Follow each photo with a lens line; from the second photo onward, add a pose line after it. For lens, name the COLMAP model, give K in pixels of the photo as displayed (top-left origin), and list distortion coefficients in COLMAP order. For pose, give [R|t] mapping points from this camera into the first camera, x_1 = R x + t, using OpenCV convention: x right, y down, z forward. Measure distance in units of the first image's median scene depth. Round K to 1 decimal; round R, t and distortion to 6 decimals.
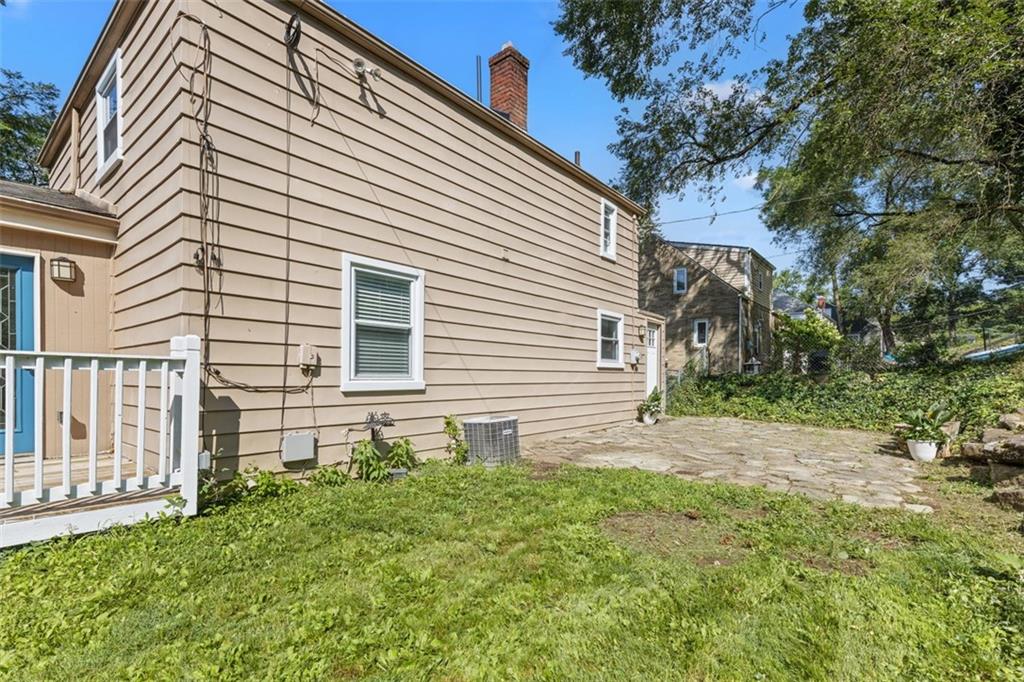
lens RADIAL K [[473.2, 0, 514.5], [0, 473.2, 377.1], [0, 0, 1]] dist [0.012185, 0.000250]
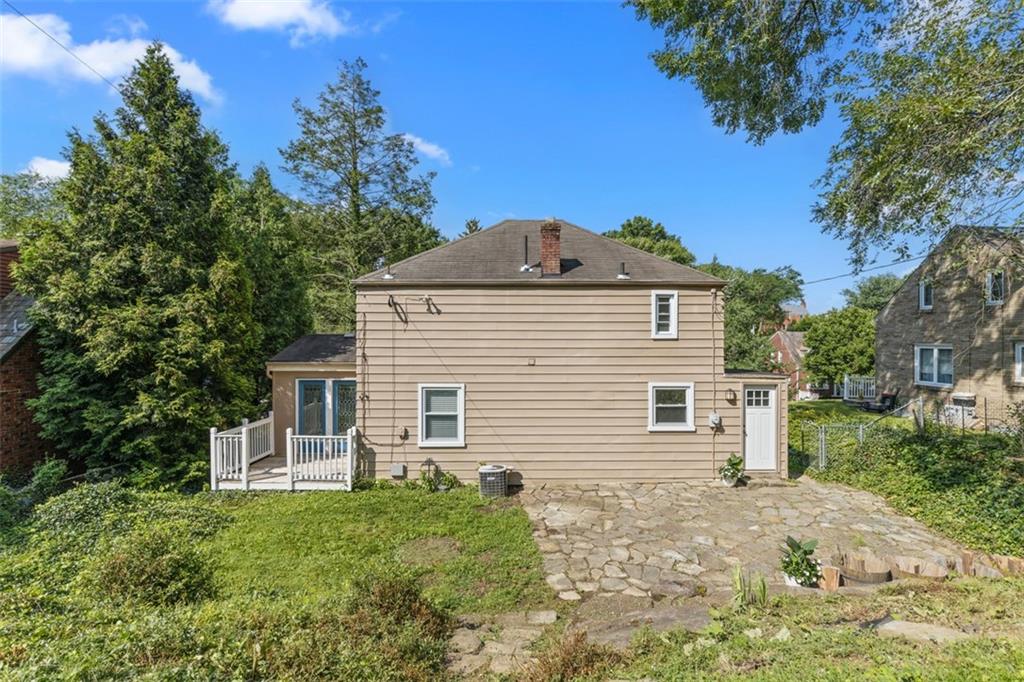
lens RADIAL K [[471.6, 0, 512.0], [0, 471.6, 341.0], [0, 0, 1]] dist [0.003147, 0.000550]
pose [[0.649473, -0.016646, -0.760202, 1.784372], [0.000977, 0.999778, -0.021057, -0.462816], [0.760384, 0.012933, 0.649345, -0.107934]]
